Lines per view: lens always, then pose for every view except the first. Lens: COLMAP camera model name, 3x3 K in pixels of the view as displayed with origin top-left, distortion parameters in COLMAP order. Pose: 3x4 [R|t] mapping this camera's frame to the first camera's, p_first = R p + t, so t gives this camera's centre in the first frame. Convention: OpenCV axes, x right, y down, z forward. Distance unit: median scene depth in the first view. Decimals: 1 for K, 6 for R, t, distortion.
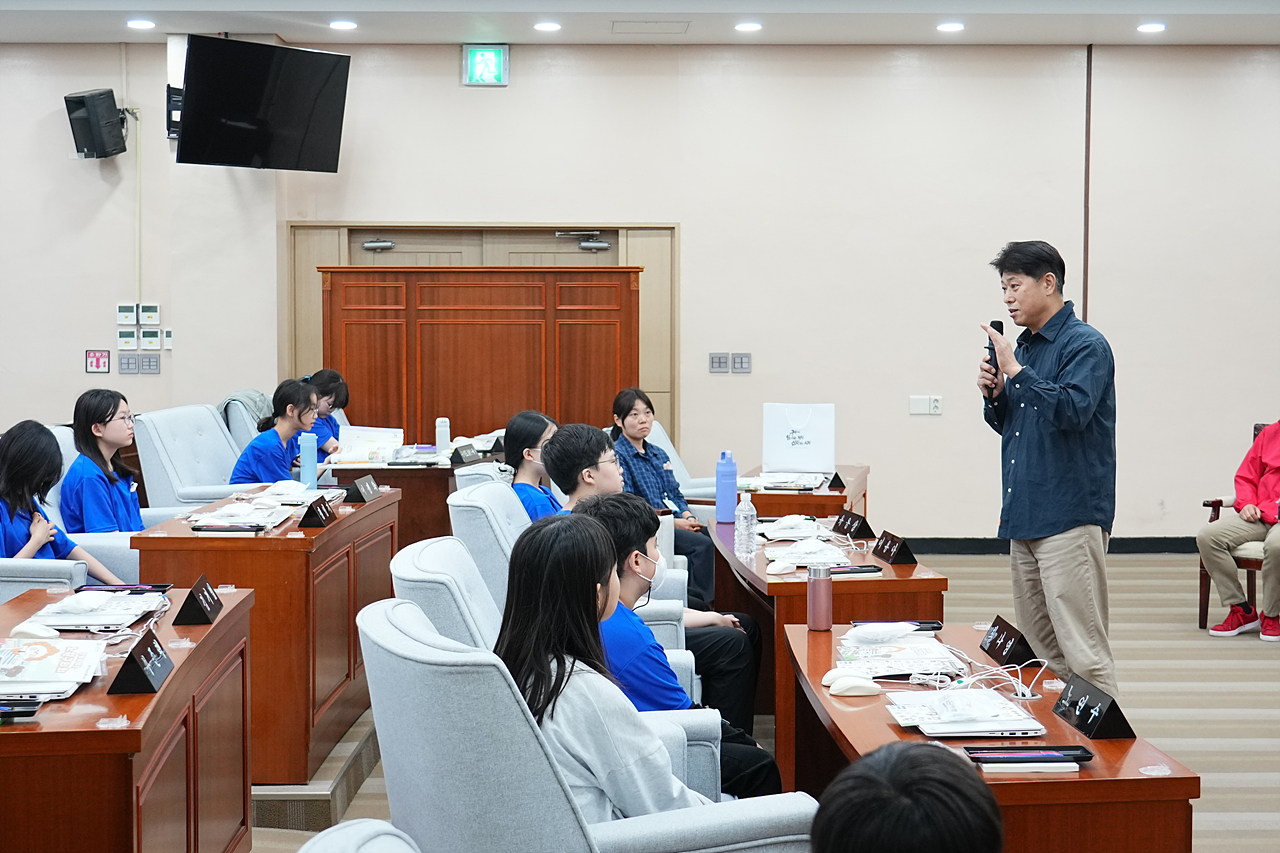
lens RADIAL K [[1958.0, 0, 605.1], [0, 1958.0, 432.4], [0, 0, 1]] dist [0.038814, 0.000000]
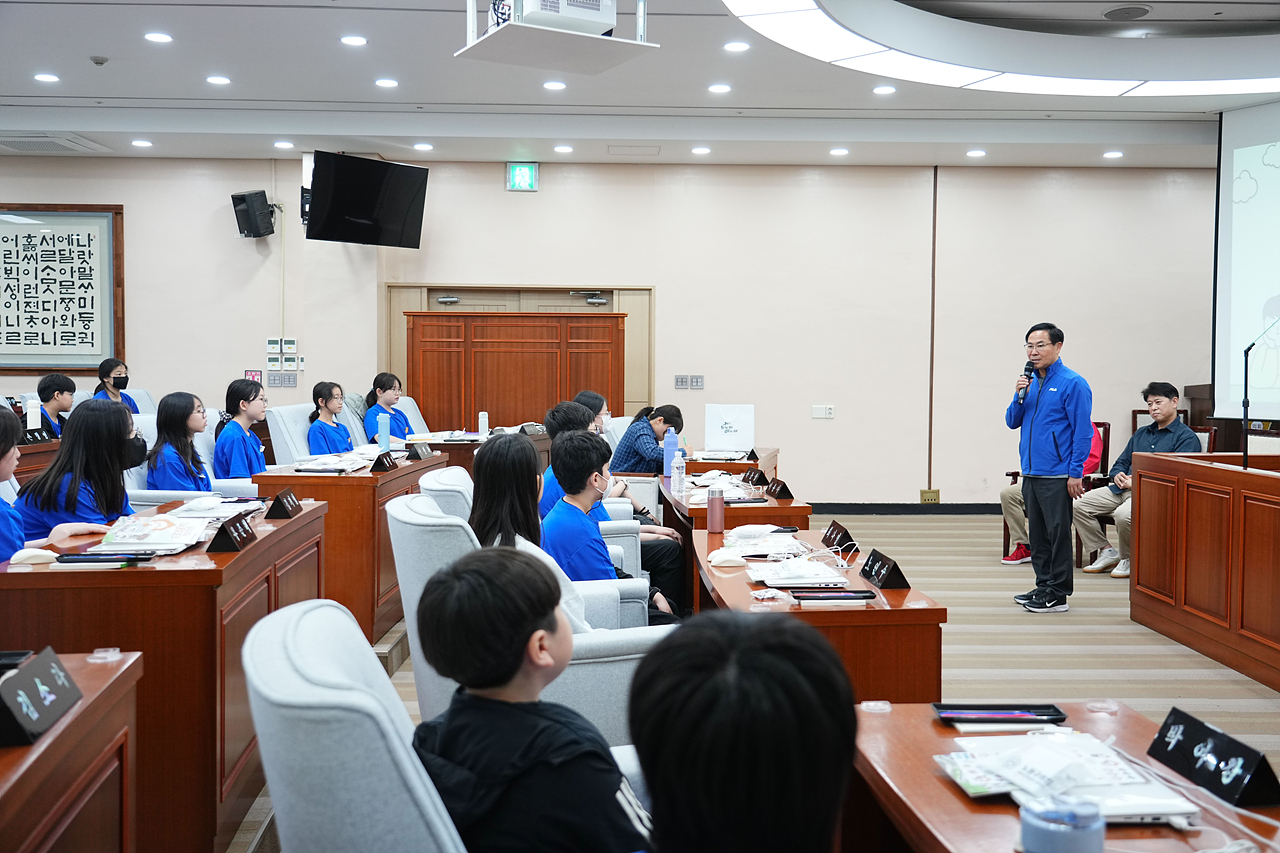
lens RADIAL K [[1354.1, 0, 639.1], [0, 1354.1, 421.3], [0, 0, 1]] dist [0.059358, 0.000000]
pose [[0.999942, 0.006532, 0.008506, 0.019999], [-0.006330, 0.999703, -0.023539, 0.019388], [-0.008658, 0.023484, 0.999687, -0.006496]]
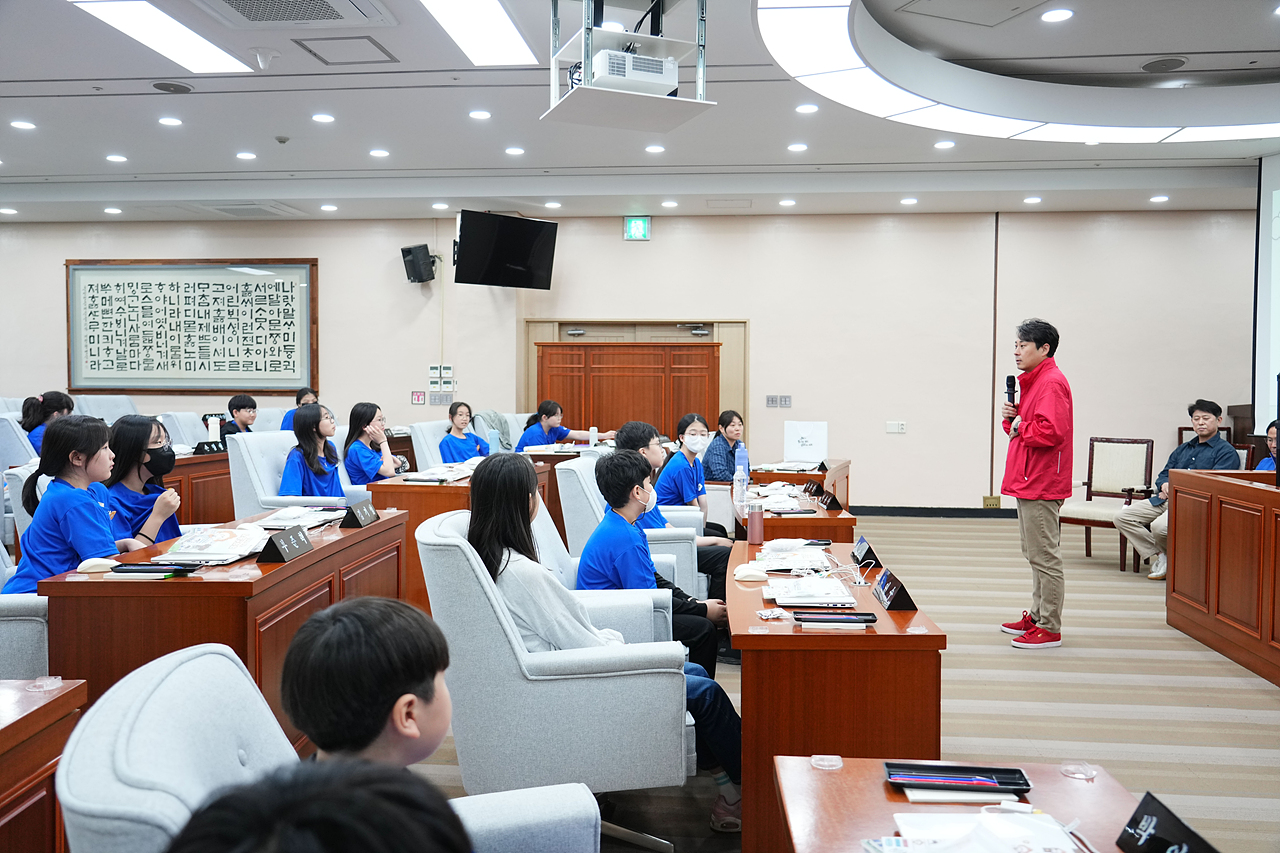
lens RADIAL K [[1094.2, 0, 631.9], [0, 1094.2, 422.9], [0, 0, 1]] dist [0.026214, 0.002262]
pose [[0.993301, 0.010231, -0.115103, 0.051585], [-0.013639, 0.999491, -0.028856, 0.013682], [0.114749, 0.030233, 0.992934, 0.047162]]
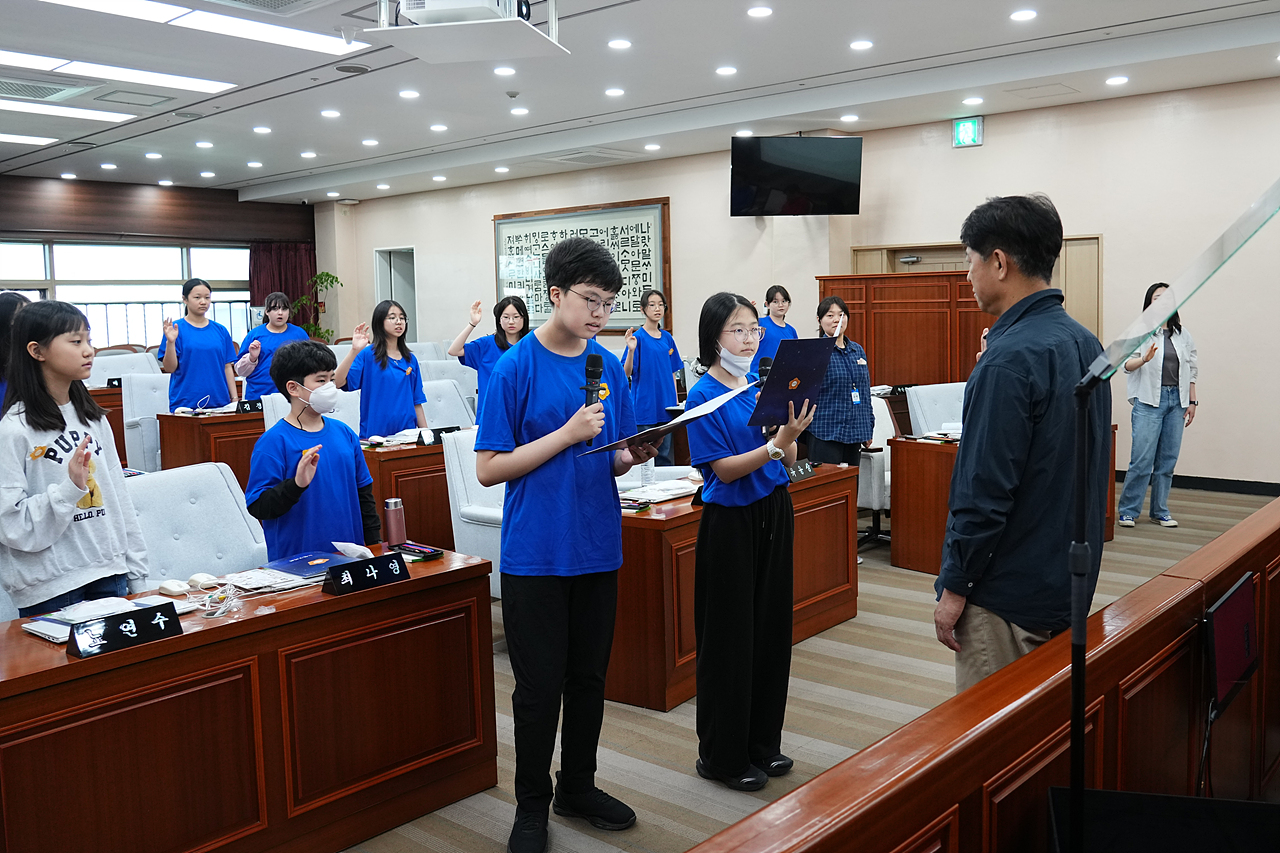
lens RADIAL K [[1142.0, 0, 651.5], [0, 1142.0, 424.8], [0, 0, 1]] dist [0.002025, 0.026917]
pose [[0.743708, 0.054971, -0.666241, 0.368664], [-0.023626, 0.998152, 0.055984, -0.014270], [0.668088, -0.025895, 0.743632, 0.228521]]
